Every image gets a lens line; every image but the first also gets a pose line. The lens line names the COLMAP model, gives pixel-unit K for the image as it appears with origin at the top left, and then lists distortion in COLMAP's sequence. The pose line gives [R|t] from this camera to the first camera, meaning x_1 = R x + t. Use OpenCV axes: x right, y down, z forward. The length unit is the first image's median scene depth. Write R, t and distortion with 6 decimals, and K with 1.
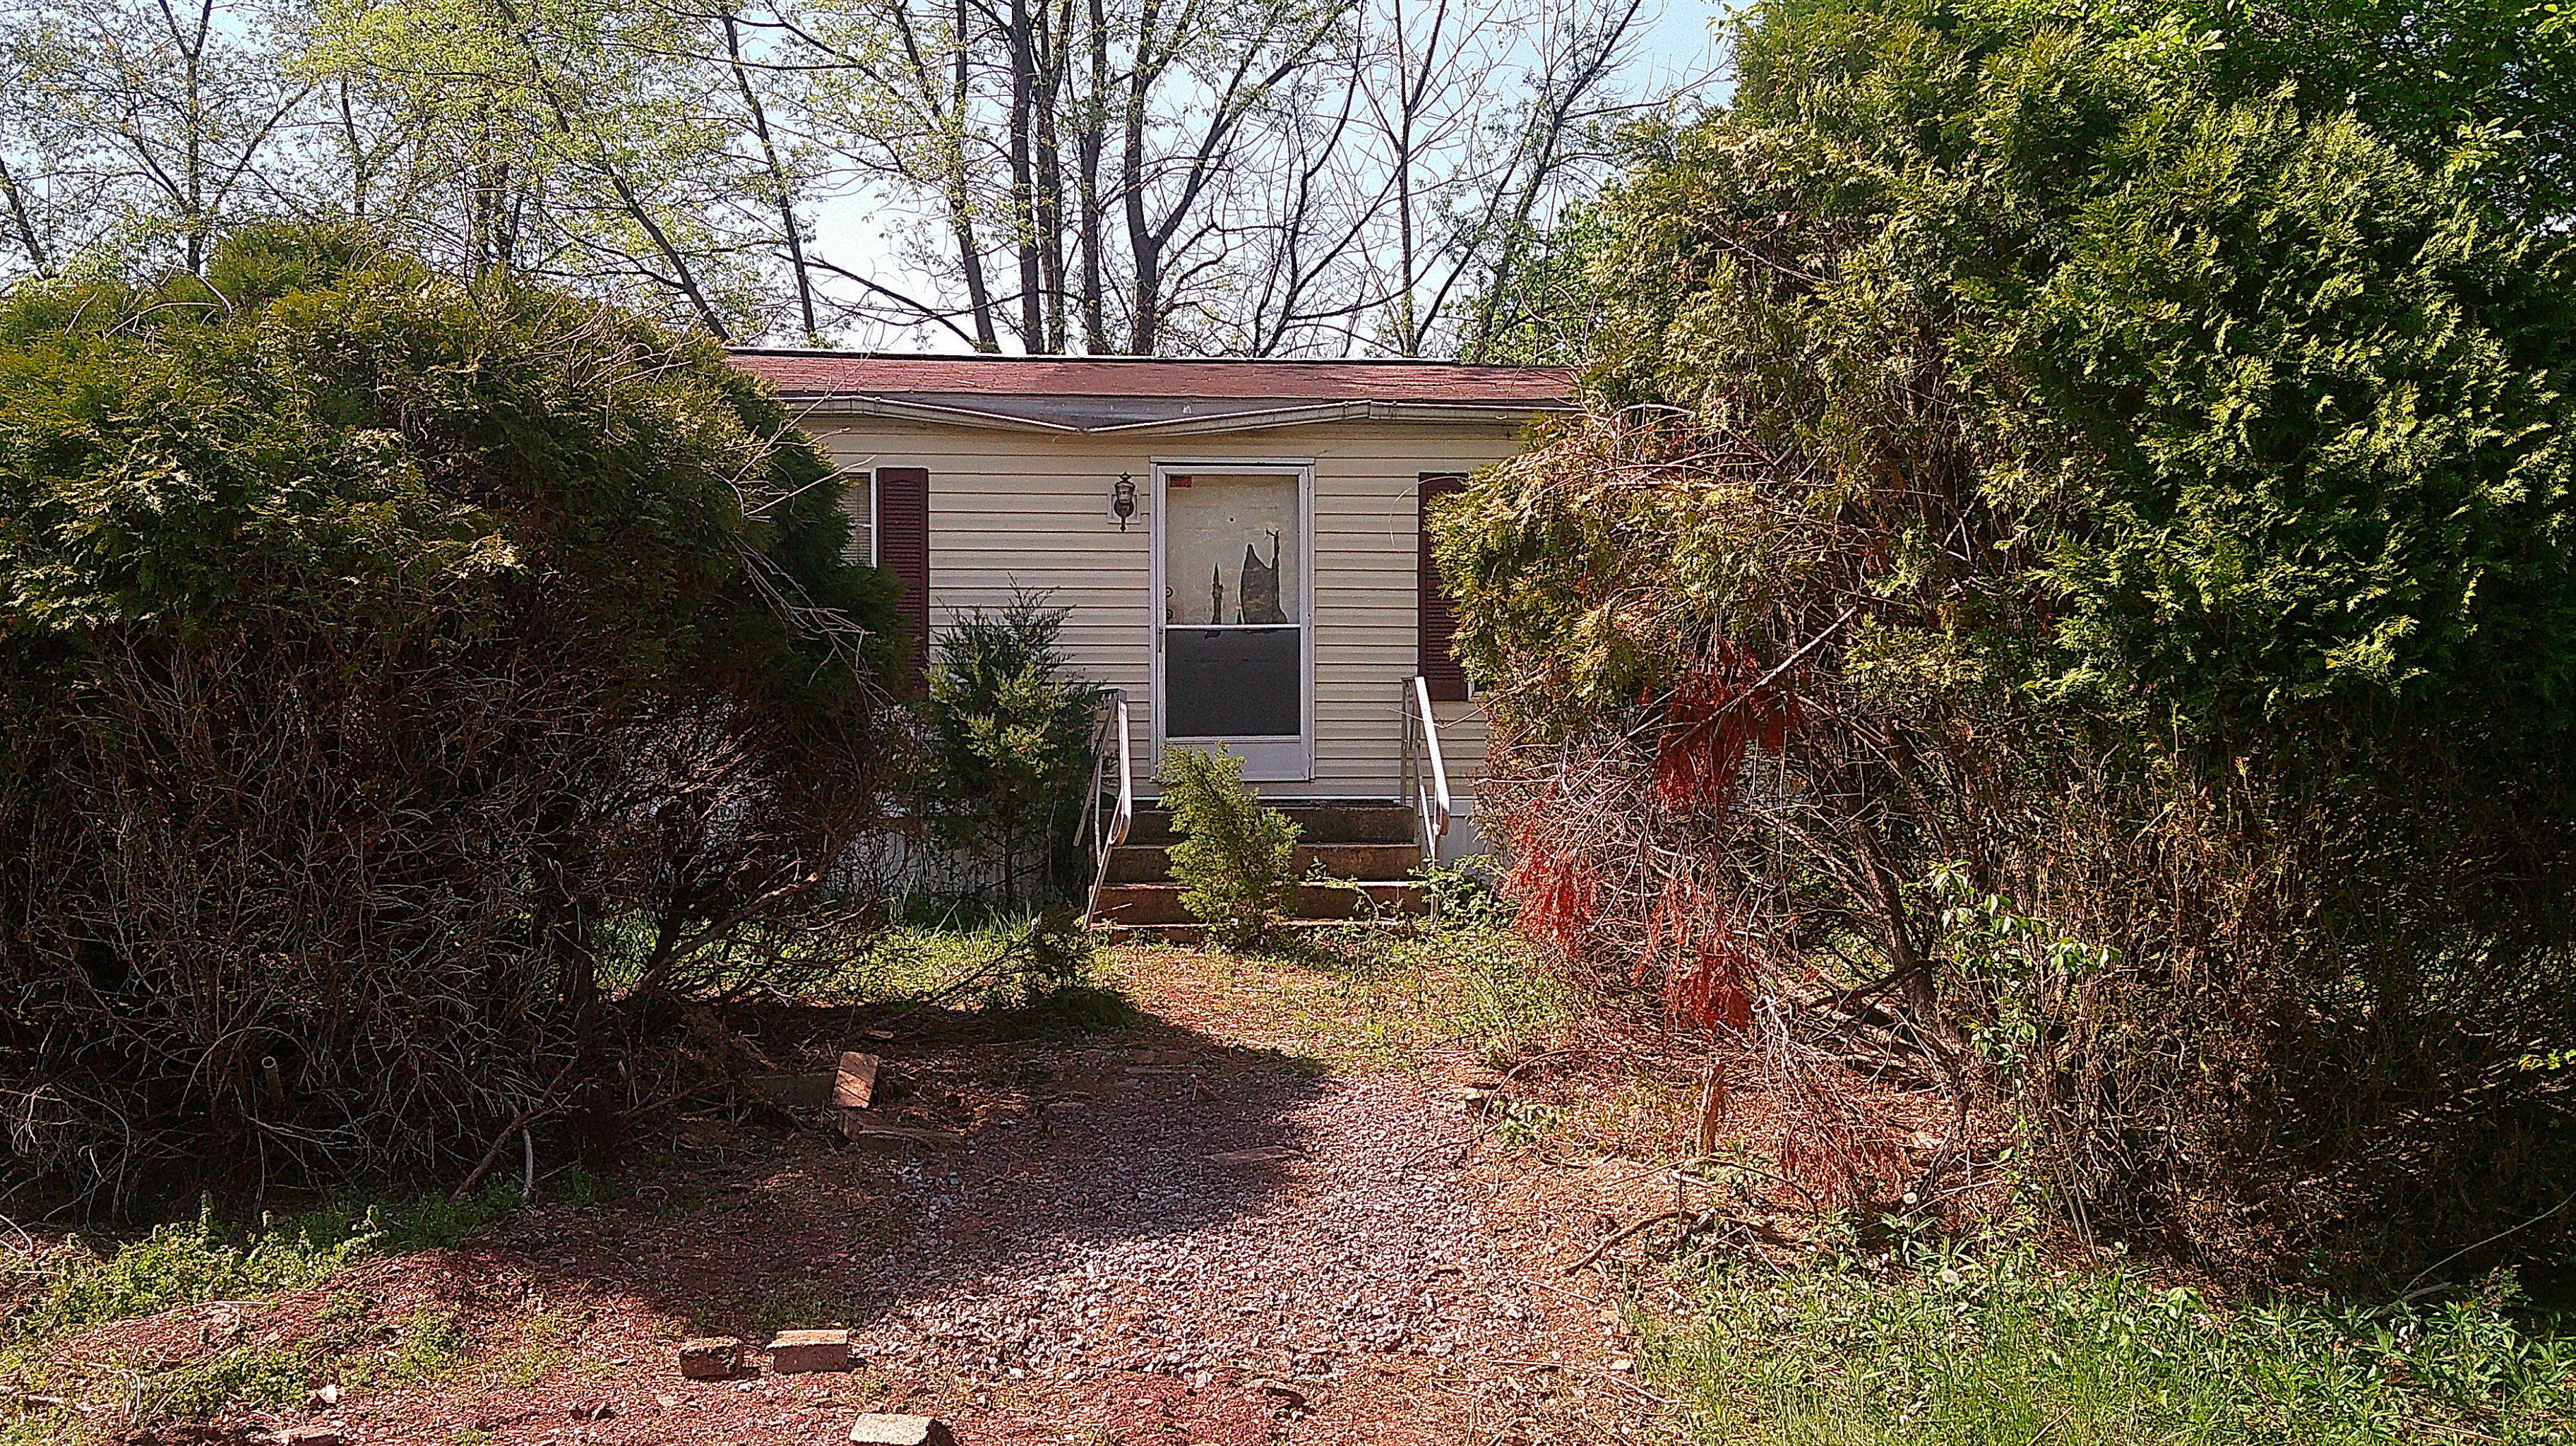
lens RADIAL K [[2300.6, 0, 1281.0], [0, 2300.6, 716.7], [0, 0, 1]] dist [0.113312, -0.328423]
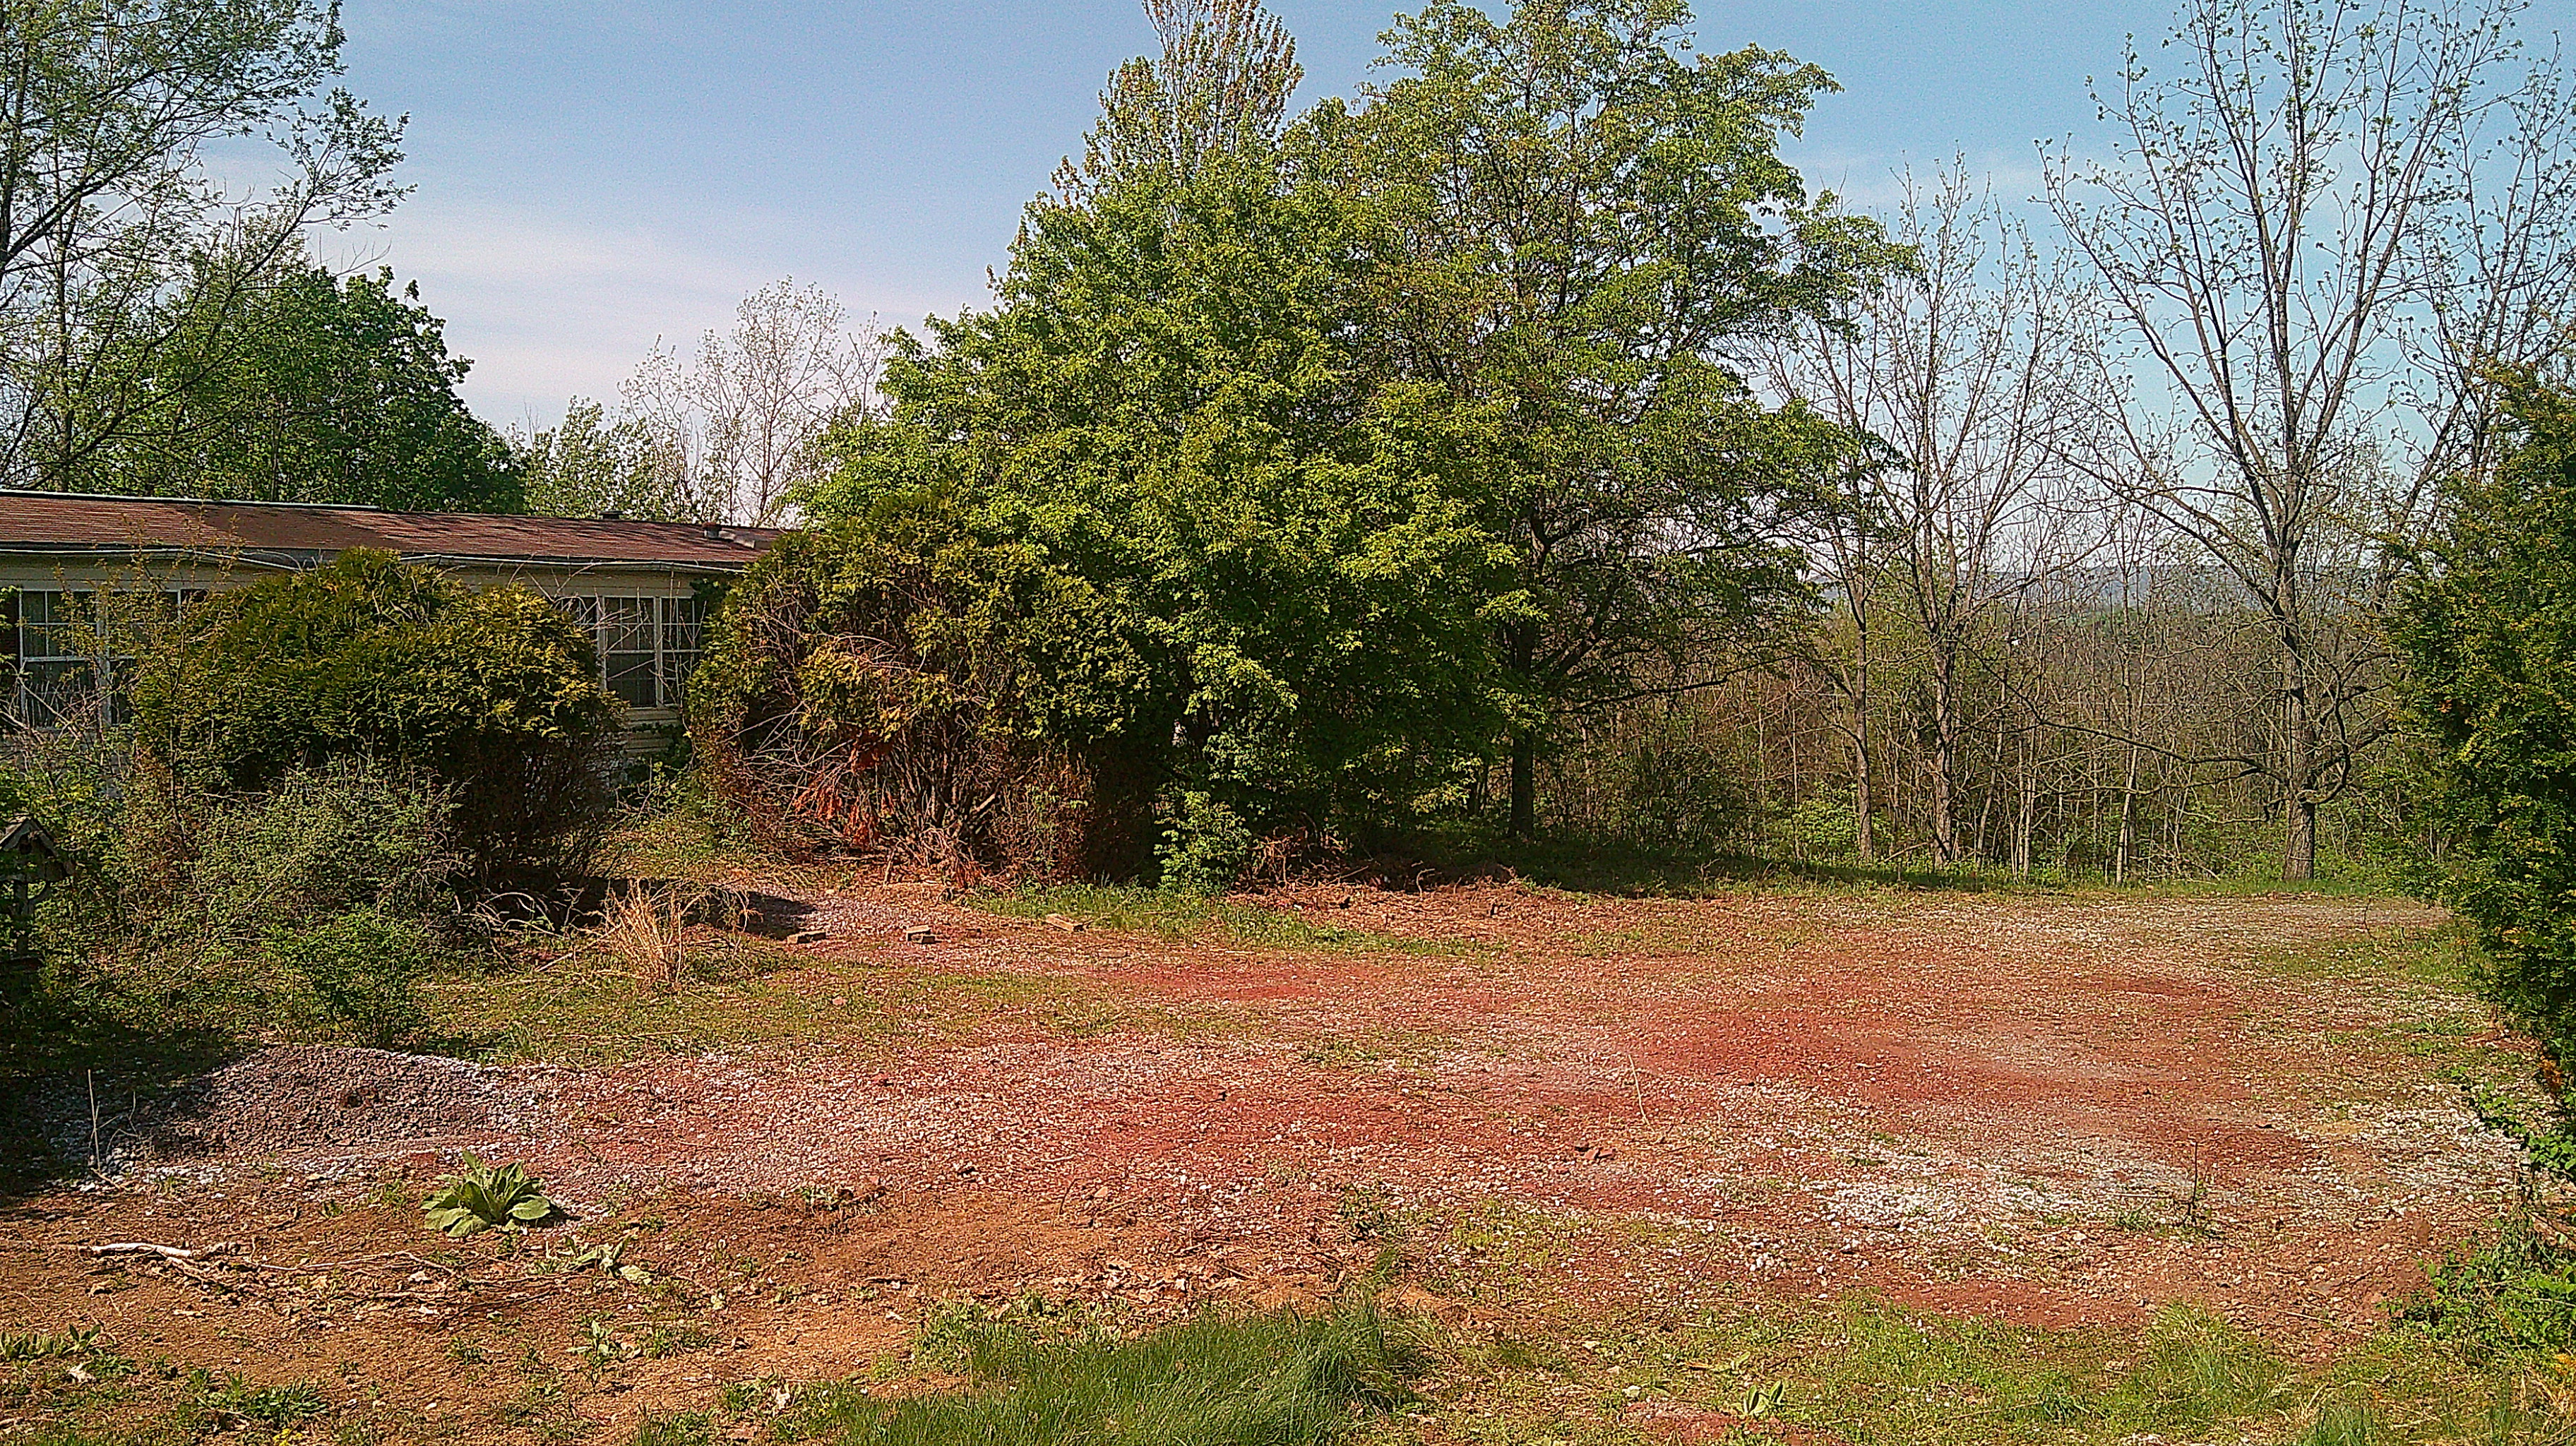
lens RADIAL K [[2300.6, 0, 1281.0], [0, 2300.6, 716.7], [0, 0, 1]] dist [0.113312, -0.328423]
pose [[0.636592, -0.027092, 0.770725, -2.211137], [0.000323, 0.999392, 0.034863, -0.167773], [-0.771201, -0.021944, 0.636214, -1.613044]]
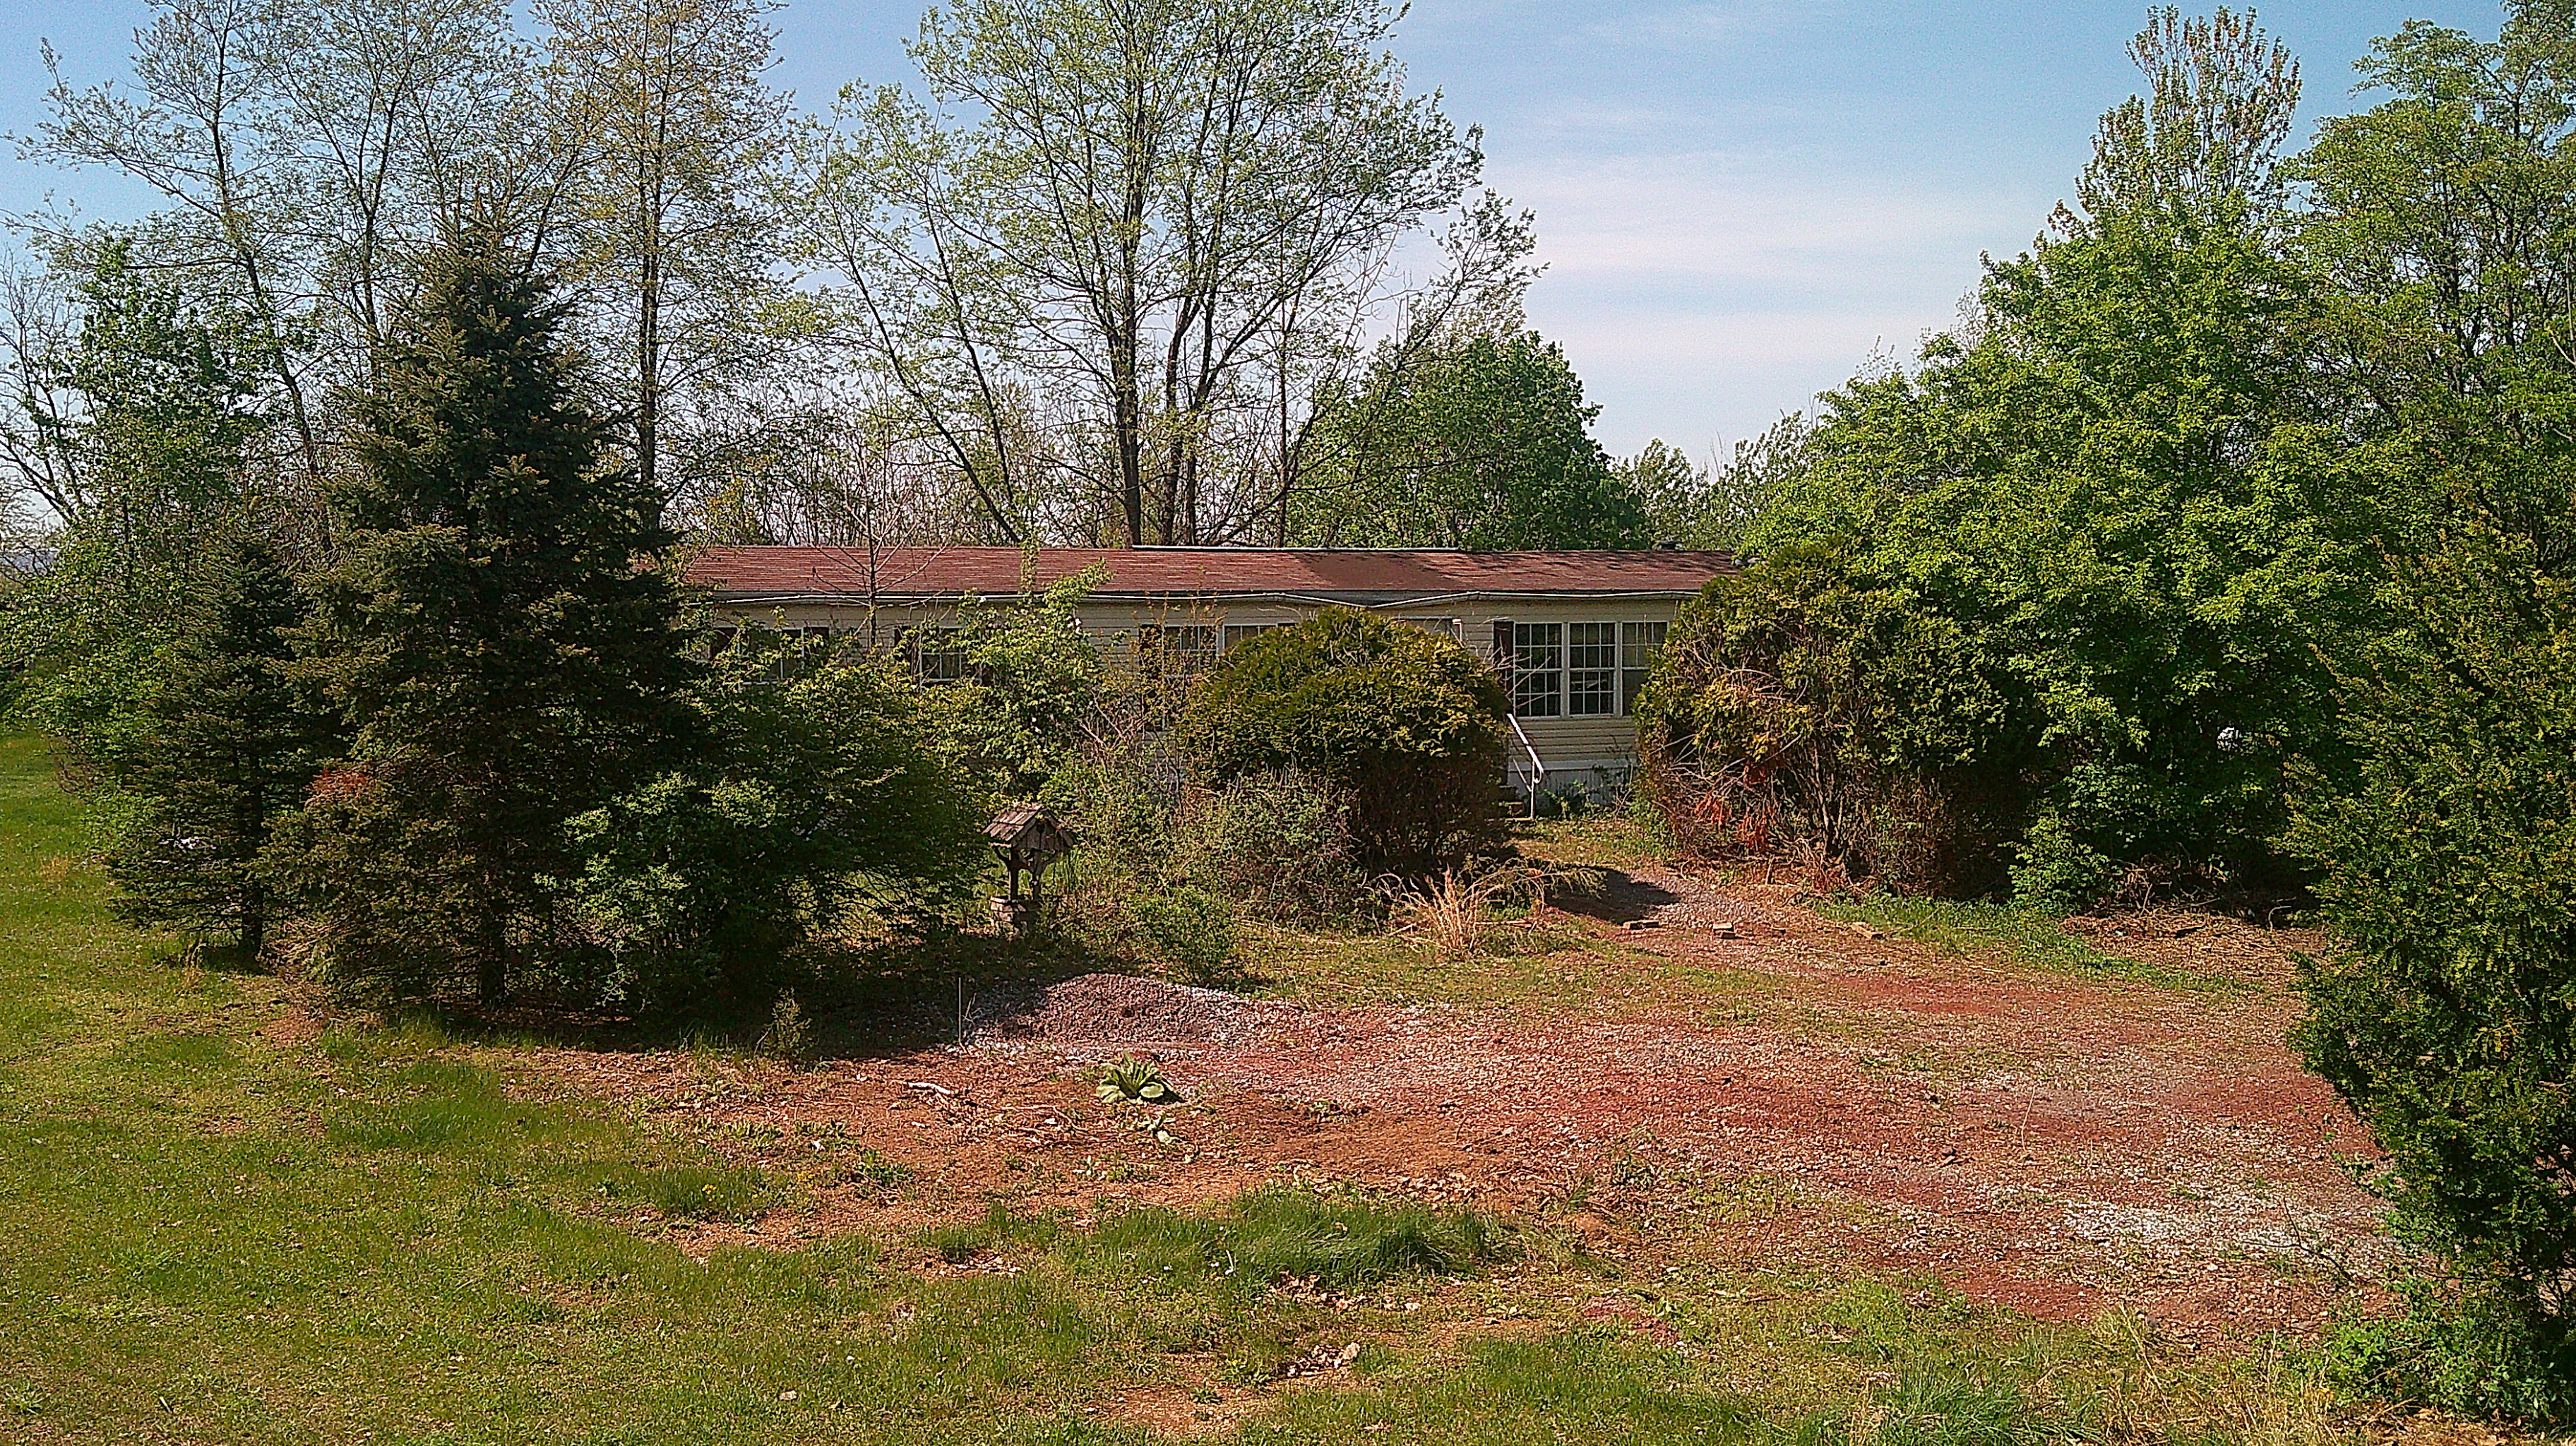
lens RADIAL K [[2300.6, 0, 1281.0], [0, 2300.6, 716.7], [0, 0, 1]] dist [0.113312, -0.328423]
pose [[0.953862, -0.015376, 0.299851, -1.917910], [0.000008, 0.998689, 0.051186, -0.300129], [-0.300245, -0.048822, 0.952612, -2.577922]]
